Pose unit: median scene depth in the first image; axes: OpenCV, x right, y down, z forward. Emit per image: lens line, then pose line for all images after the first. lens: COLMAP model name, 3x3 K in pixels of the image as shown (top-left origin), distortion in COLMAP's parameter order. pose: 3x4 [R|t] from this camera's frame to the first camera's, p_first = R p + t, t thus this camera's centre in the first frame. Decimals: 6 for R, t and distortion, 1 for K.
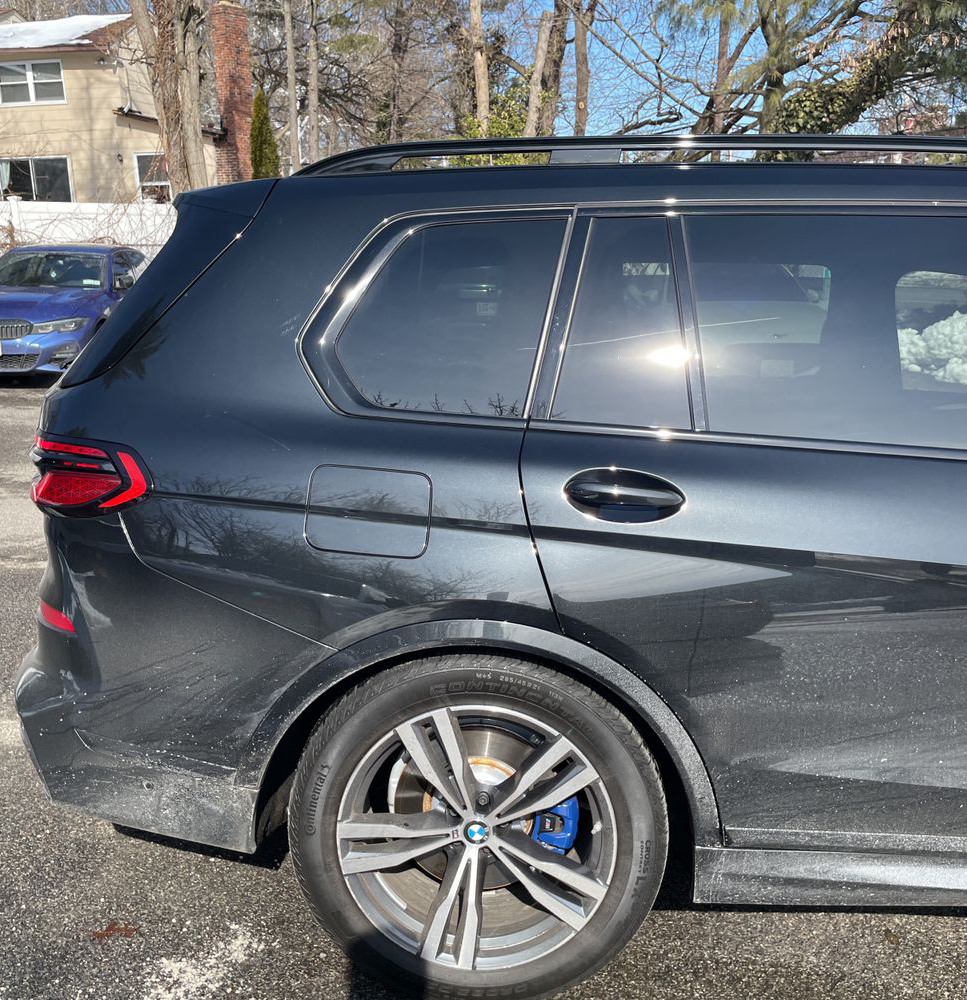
lens RADIAL K [[1025.8, 0, 444.4], [0, 1025.8, 490.8], [0, 0, 1]] dist [0.015256, 0.000000]
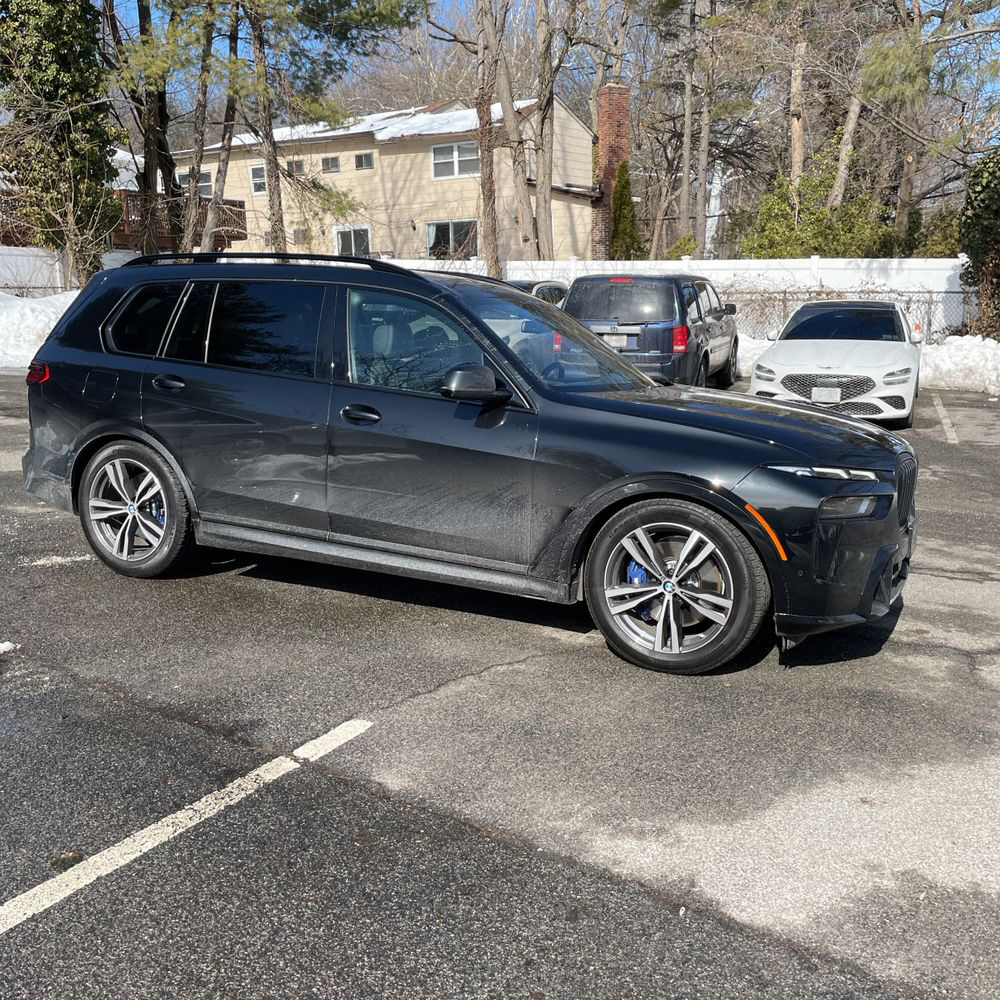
lens RADIAL K [[1008.1, 0, 509.1], [0, 1008.1, 506.3], [0, 0, 1]] dist [0.045557, 0.000000]
pose [[0.923700, 0.084356, -0.373714, 0.197797], [-0.093769, 0.995569, -0.007043, 0.025108], [0.371464, 0.041549, 0.927517, -0.113590]]
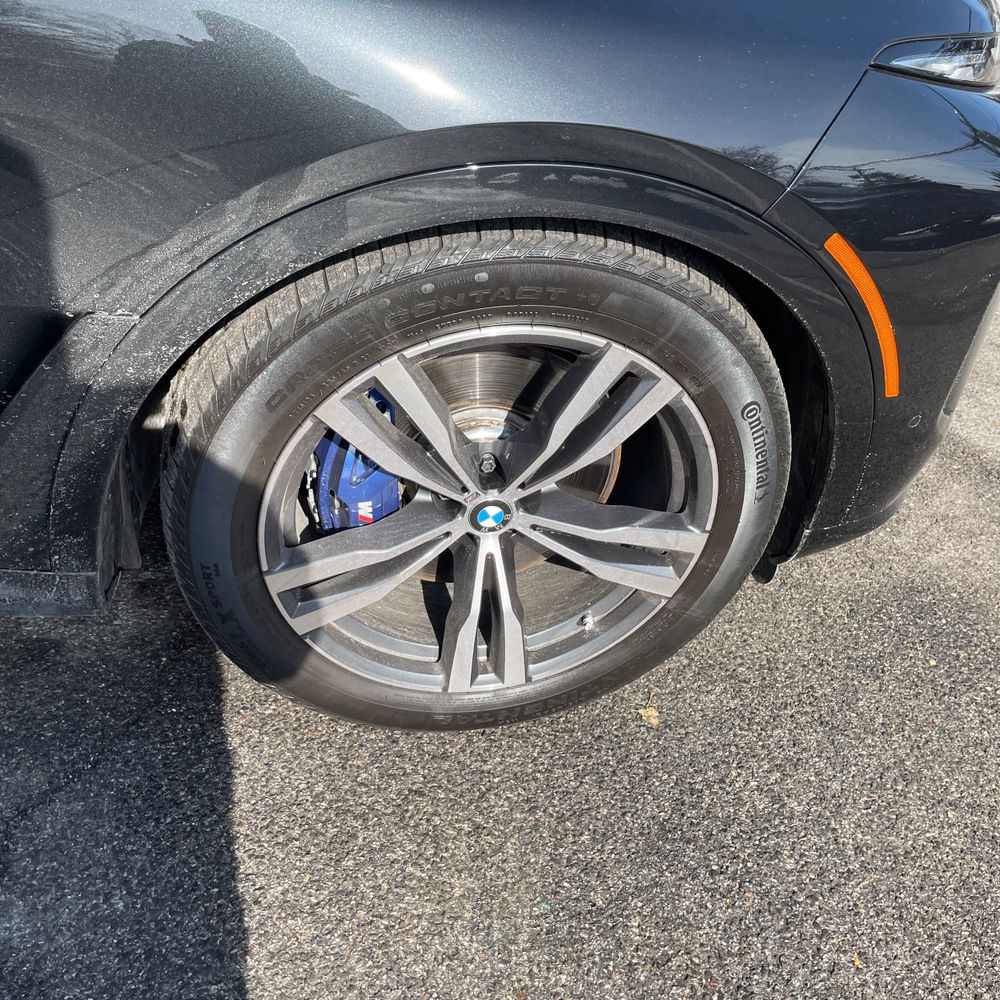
lens RADIAL K [[1008.1, 0, 489.5], [0, 1008.1, 488.0], [0, 0, 1]] dist [0.045557, 0.000000]
pose [[0.964194, -0.077302, 0.253682, 0.136169], [-0.050361, 0.885796, 0.461333, 0.007542], [-0.260373, -0.457590, 0.850187, 0.043043]]
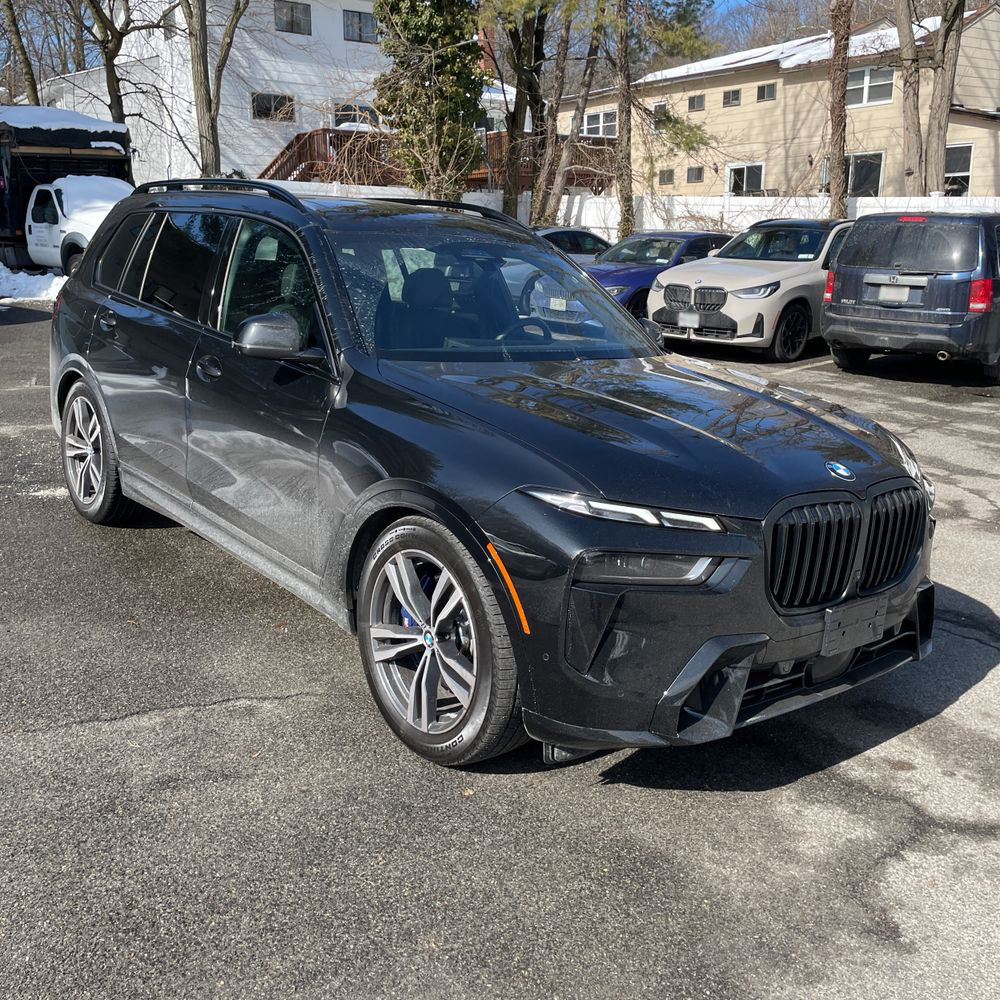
lens RADIAL K [[1008.1, 0, 525.7], [0, 1008.1, 476.3], [0, 0, 1]] dist [0.045557, 0.000000]
pose [[0.689554, 0.188501, -0.699273, 0.262314], [-0.188952, 0.978919, 0.077559, -0.001098], [0.699151, 0.078647, 0.710635, -0.004944]]
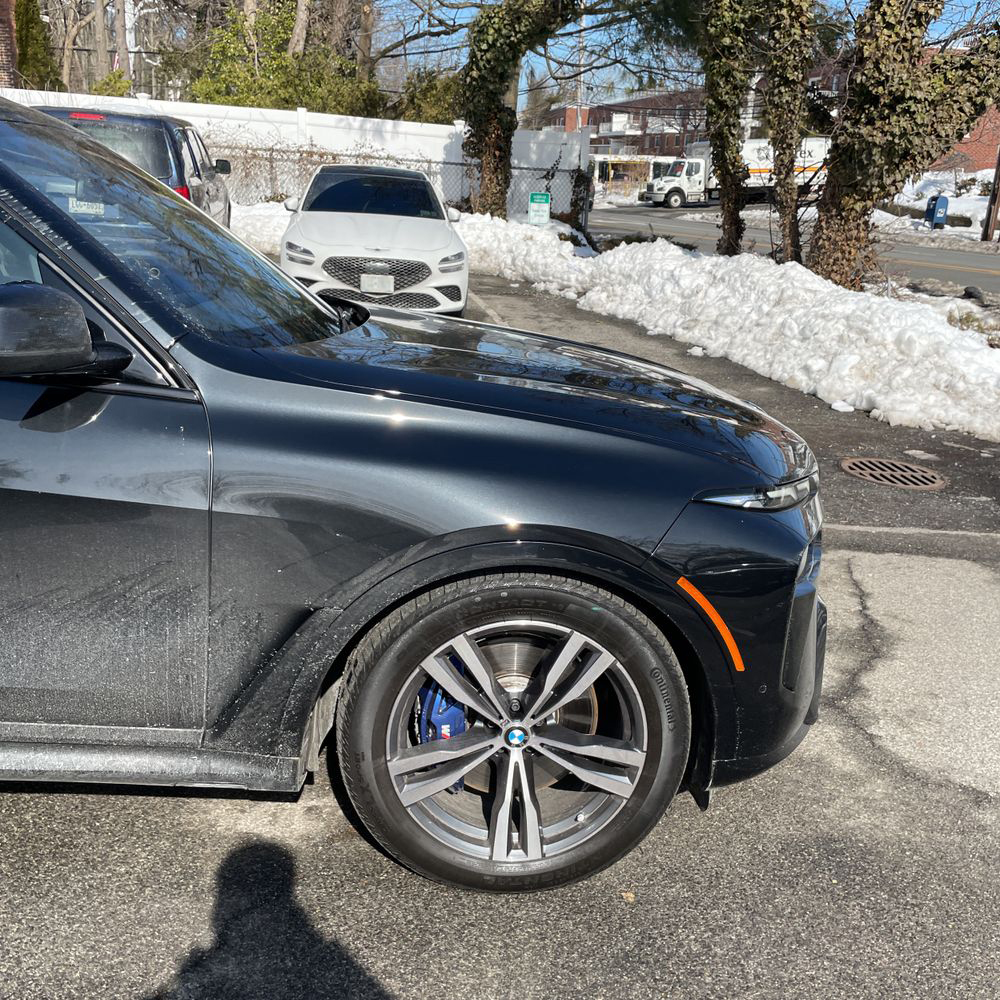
lens RADIAL K [[1008.1, 0, 498.0], [0, 1008.1, 509.2], [0, 0, 1]] dist [0.045557, 0.000000]
pose [[0.988337, 0.016538, 0.151379, 0.132992], [-0.030495, 0.995443, 0.090350, 0.003484], [-0.149195, -0.093912, 0.984338, -0.008897]]
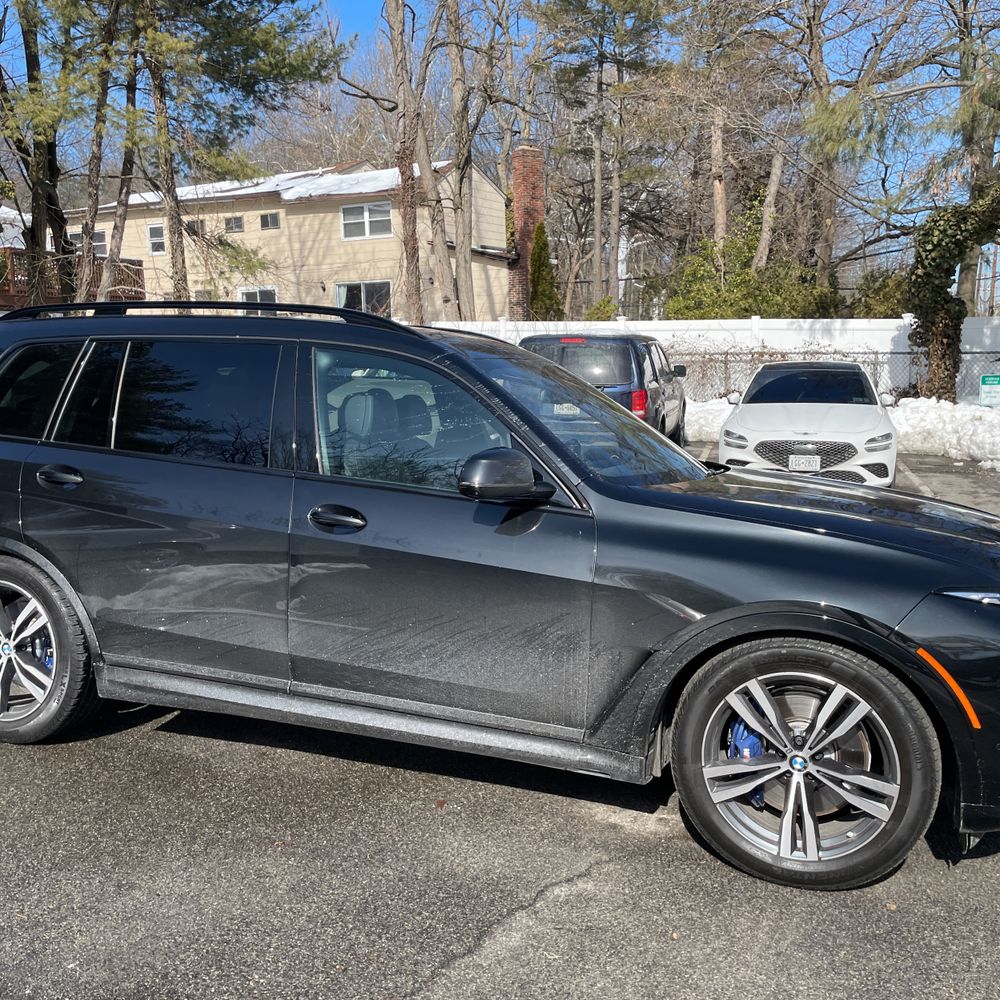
lens RADIAL K [[1008.1, 0, 506.4], [0, 1008.1, 505.2], [0, 0, 1]] dist [0.045557, 0.000000]
pose [[0.955515, 0.044595, -0.291553, 0.152360], [-0.069366, 0.994754, -0.075180, 0.013866], [0.286671, 0.092059, 0.953596, -0.062657]]
